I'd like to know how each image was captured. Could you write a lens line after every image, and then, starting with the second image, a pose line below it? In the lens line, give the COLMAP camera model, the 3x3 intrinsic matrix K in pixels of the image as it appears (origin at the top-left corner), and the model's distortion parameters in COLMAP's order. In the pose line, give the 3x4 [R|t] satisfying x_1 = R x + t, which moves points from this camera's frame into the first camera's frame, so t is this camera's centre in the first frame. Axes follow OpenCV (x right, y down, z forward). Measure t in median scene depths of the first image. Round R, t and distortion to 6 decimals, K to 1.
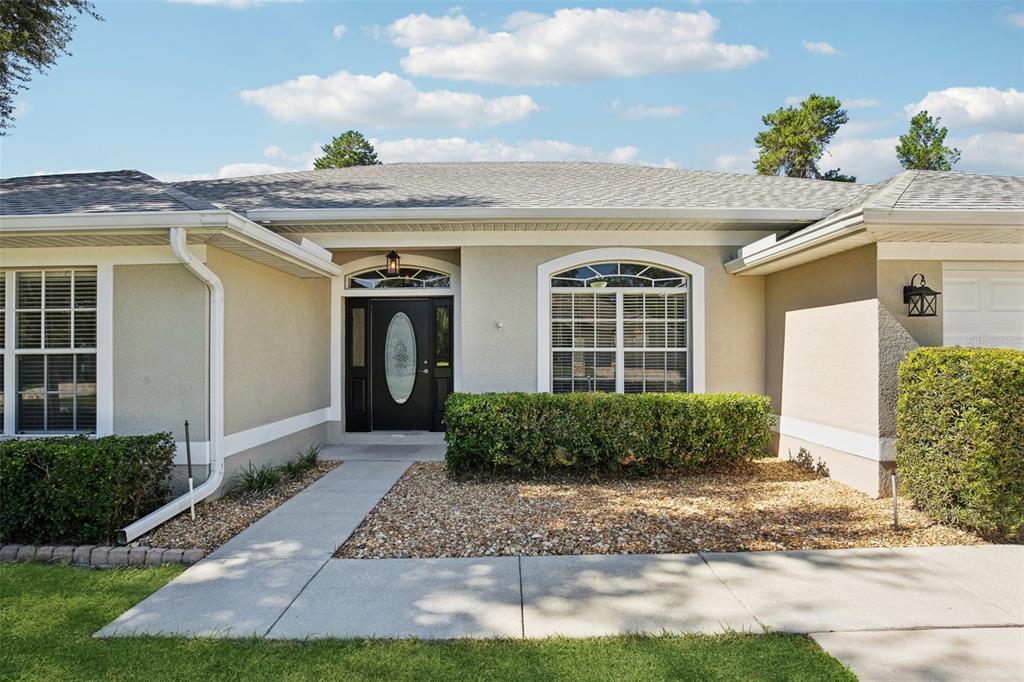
lens RADIAL K [[476.5, 0, 507.3], [0, 476.5, 346.6], [0, 0, 1]] dist [-0.001725, -0.000322]
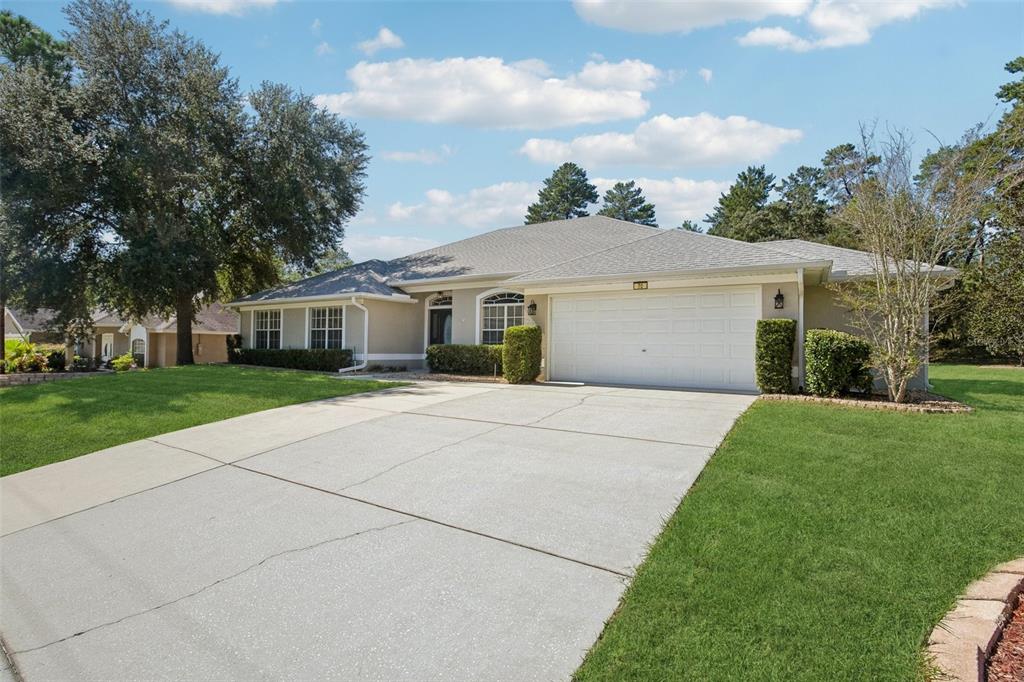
lens RADIAL K [[450.1, 0, 512.4], [0, 450.1, 335.3], [0, 0, 1]] dist [-0.001857, -0.000690]
pose [[0.868537, 0.004368, -0.495605, 1.376305], [-0.007707, 0.999959, -0.004693, 0.044941], [0.495565, 0.007896, 0.868535, -0.932577]]
